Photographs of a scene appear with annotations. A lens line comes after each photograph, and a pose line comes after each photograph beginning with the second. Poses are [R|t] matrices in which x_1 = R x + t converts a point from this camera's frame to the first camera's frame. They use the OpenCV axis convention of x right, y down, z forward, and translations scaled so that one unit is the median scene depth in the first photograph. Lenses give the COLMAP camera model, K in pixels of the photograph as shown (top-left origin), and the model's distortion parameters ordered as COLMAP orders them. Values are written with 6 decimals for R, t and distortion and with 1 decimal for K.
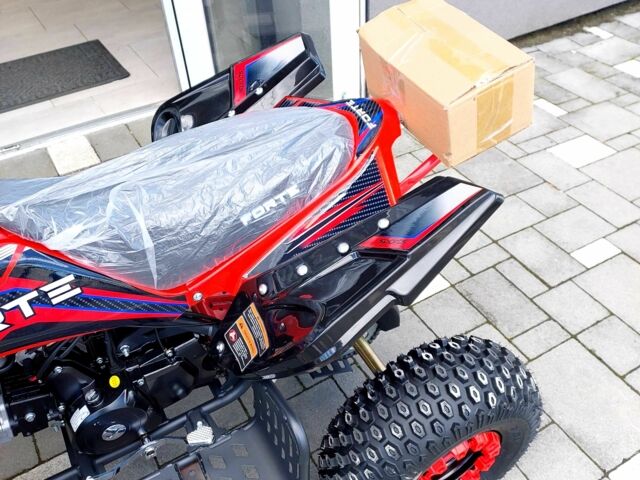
lens RADIAL K [[615.3, 0, 316.6], [0, 615.3, 245.3], [0, 0, 1]] dist [0.120085, -0.215962]
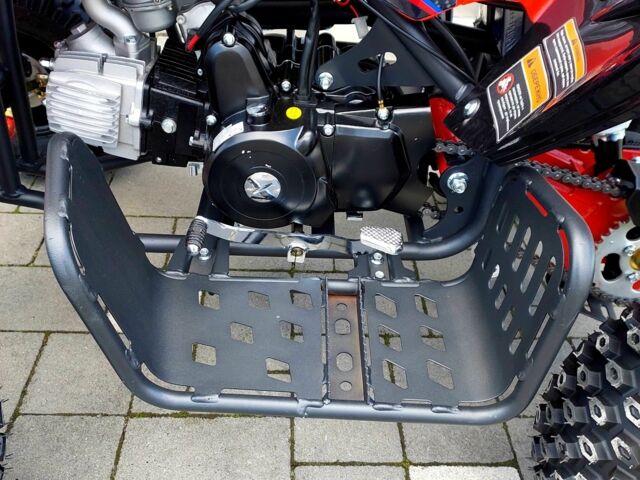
lens RADIAL K [[615.3, 0, 316.6], [0, 615.3, 245.3], [0, 0, 1]] dist [0.120085, -0.215962]
pose [[0.871400, 0.367999, -0.324406, -0.047135], [-0.393817, 0.919062, -0.015282, 0.357742], [0.292525, 0.141073, 0.945795, 0.436714]]
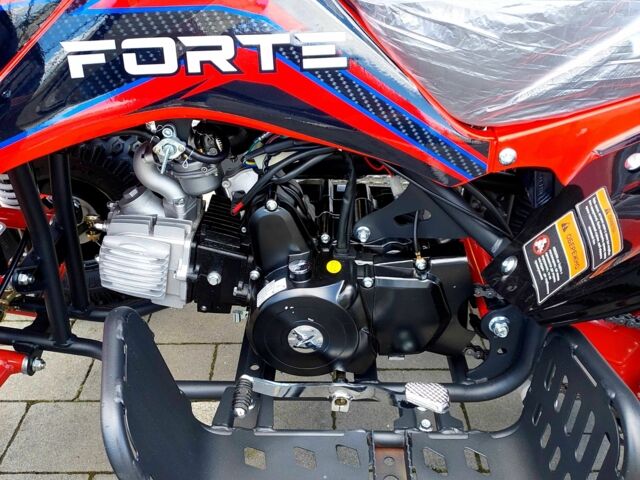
lens RADIAL K [[615.3, 0, 316.6], [0, 615.3, 245.3], [0, 0, 1]] dist [0.120085, -0.215962]
pose [[0.862972, 0.290655, -0.413278, -0.076273], [-0.367930, 0.922108, -0.119770, 0.293778], [0.346275, 0.255415, 0.902694, 0.405593]]
